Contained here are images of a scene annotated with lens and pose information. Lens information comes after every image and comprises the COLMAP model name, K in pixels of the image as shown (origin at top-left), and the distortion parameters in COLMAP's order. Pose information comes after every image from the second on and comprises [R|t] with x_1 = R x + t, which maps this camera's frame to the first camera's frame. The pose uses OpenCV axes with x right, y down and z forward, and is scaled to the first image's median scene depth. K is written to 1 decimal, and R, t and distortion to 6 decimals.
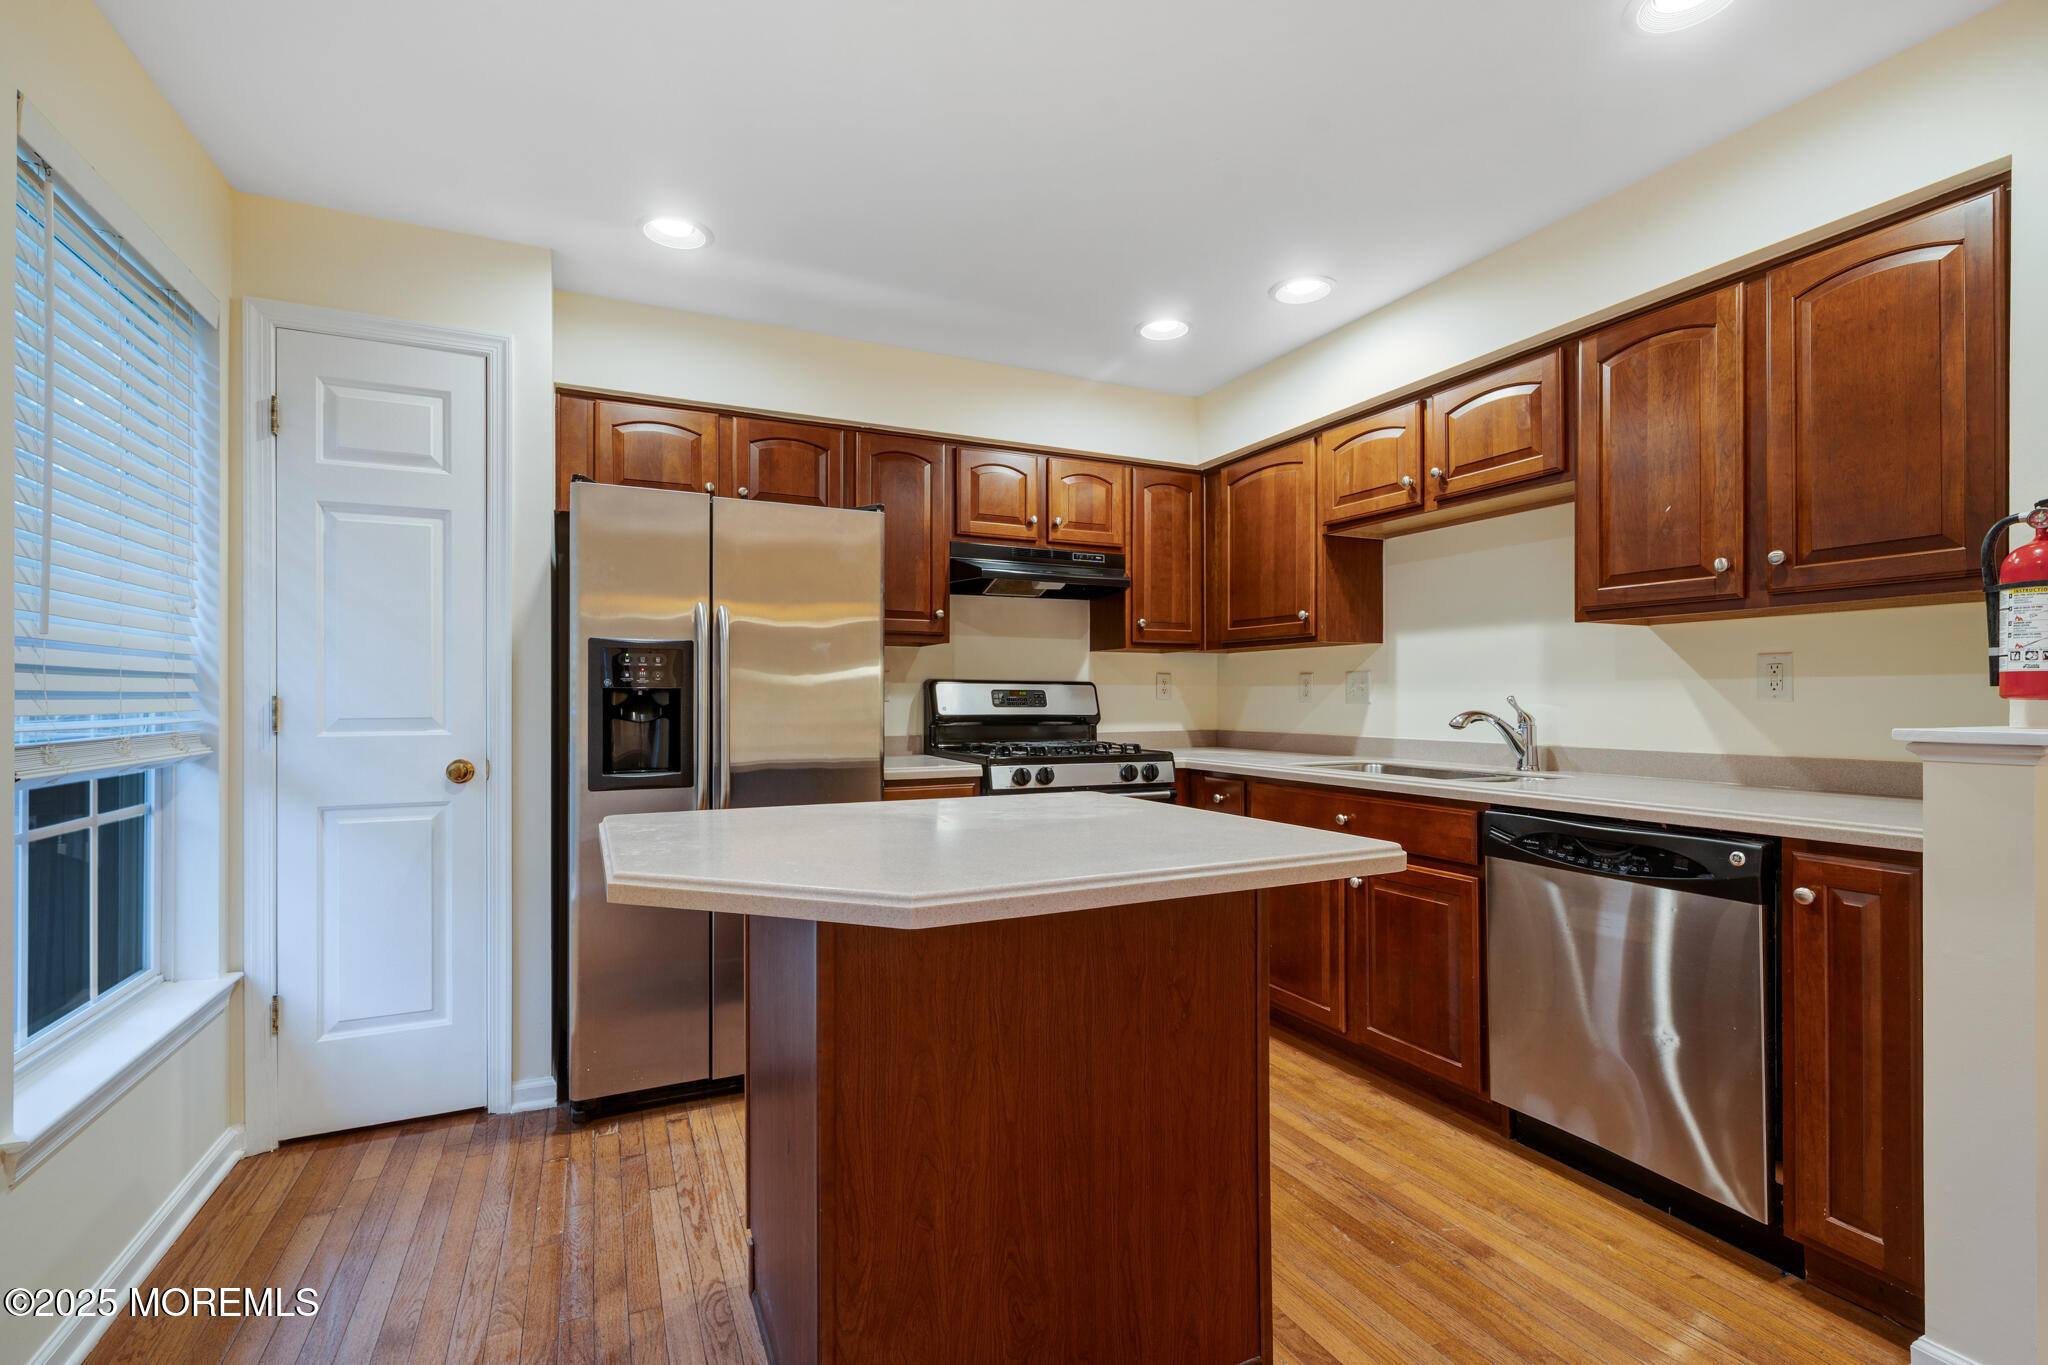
lens RADIAL K [[914.4, 0, 1012.4], [0, 914.4, 686.7], [0, 0, 1]] dist [-0.000208, 0.000439]
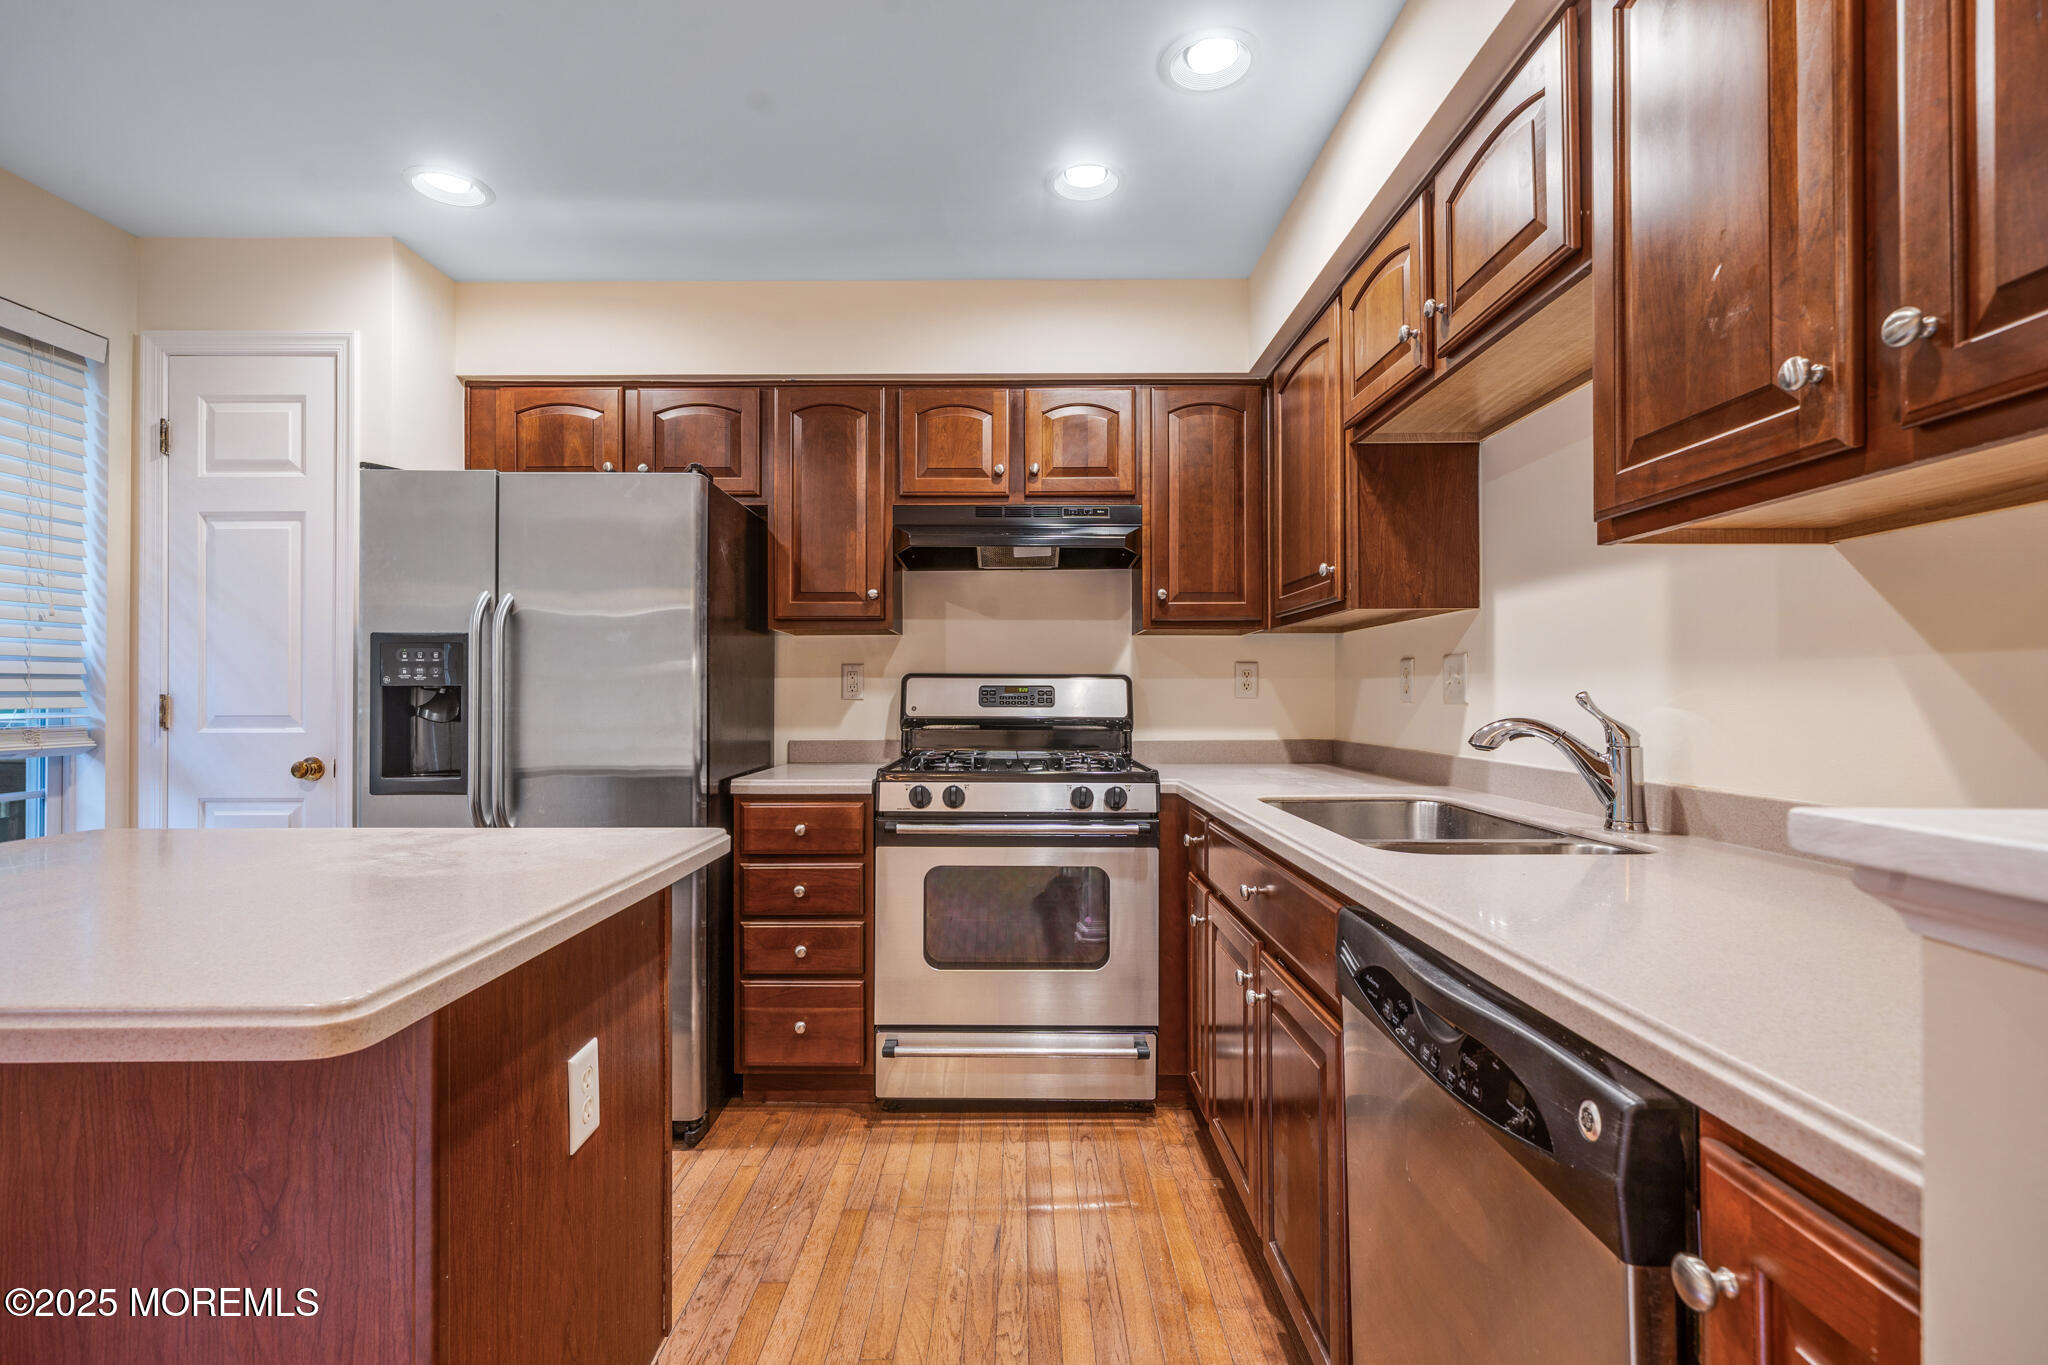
lens RADIAL K [[934.3, 0, 1012.1], [0, 934.3, 681.9], [0, 0, 1]] dist [-0.001954, 0.000097]
pose [[0.905151, -0.006916, -0.425034, 0.473122], [0.006051, 0.999976, -0.003385, 0.004013], [0.425048, 0.000492, 0.905171, 0.349731]]
